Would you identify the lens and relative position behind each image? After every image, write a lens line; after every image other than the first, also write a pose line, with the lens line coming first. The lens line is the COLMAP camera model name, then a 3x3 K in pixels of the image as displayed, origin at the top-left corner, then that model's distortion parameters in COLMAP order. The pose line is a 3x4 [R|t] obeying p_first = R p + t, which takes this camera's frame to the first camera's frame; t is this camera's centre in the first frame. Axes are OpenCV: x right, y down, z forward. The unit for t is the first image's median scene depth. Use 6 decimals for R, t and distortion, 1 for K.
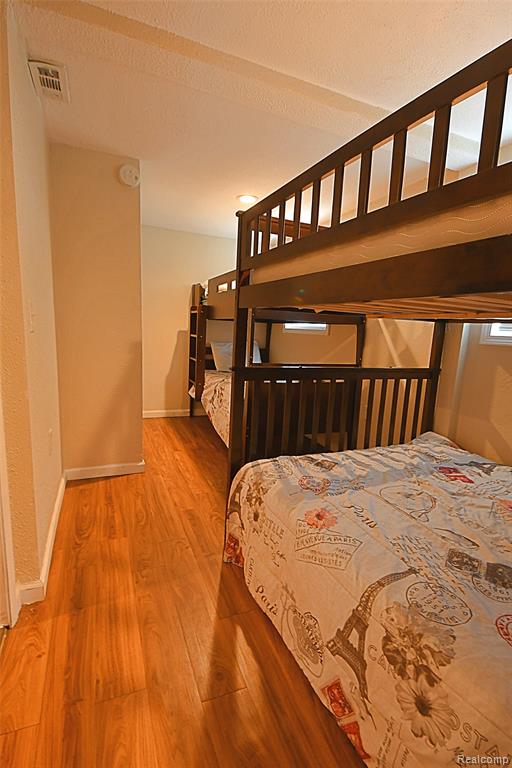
lens RADIAL K [[355.7, 0, 256.0], [0, 355.7, 384.0], [0, 0, 1]] dist [0.001110, -0.010061]
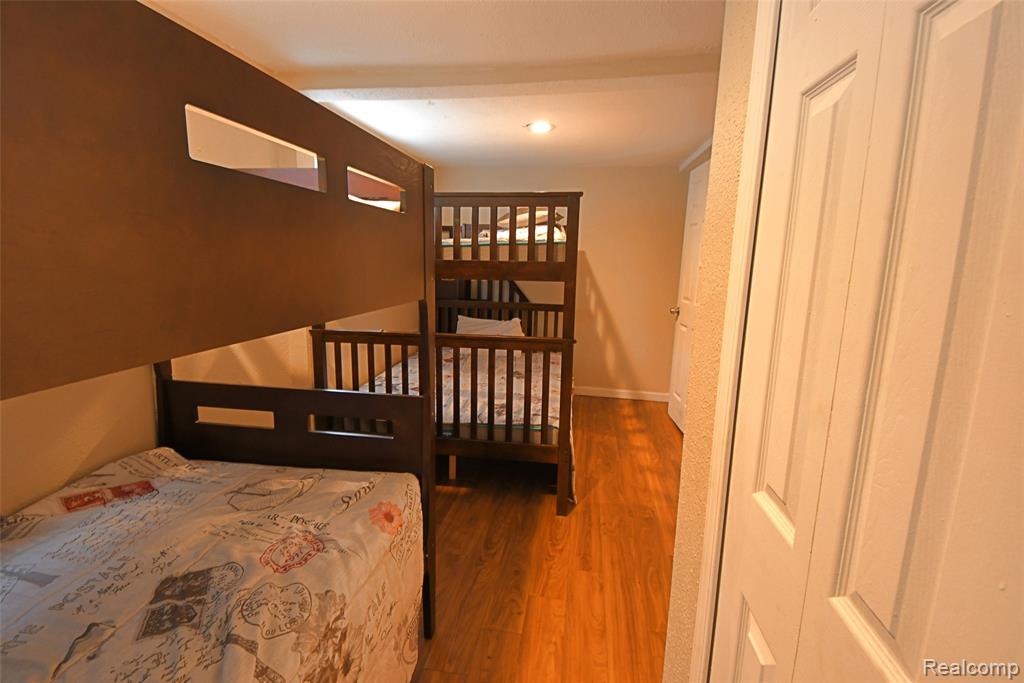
lens RADIAL K [[474.3, 0, 512.0], [0, 474.3, 341.5], [0, 0, 1]] dist [0.001110, -0.010061]
pose [[-0.846816, -0.153294, 0.509317, -0.484215], [0.027845, 0.943478, 0.330264, -0.385229], [-0.531157, 0.293855, -0.794683, 1.732005]]
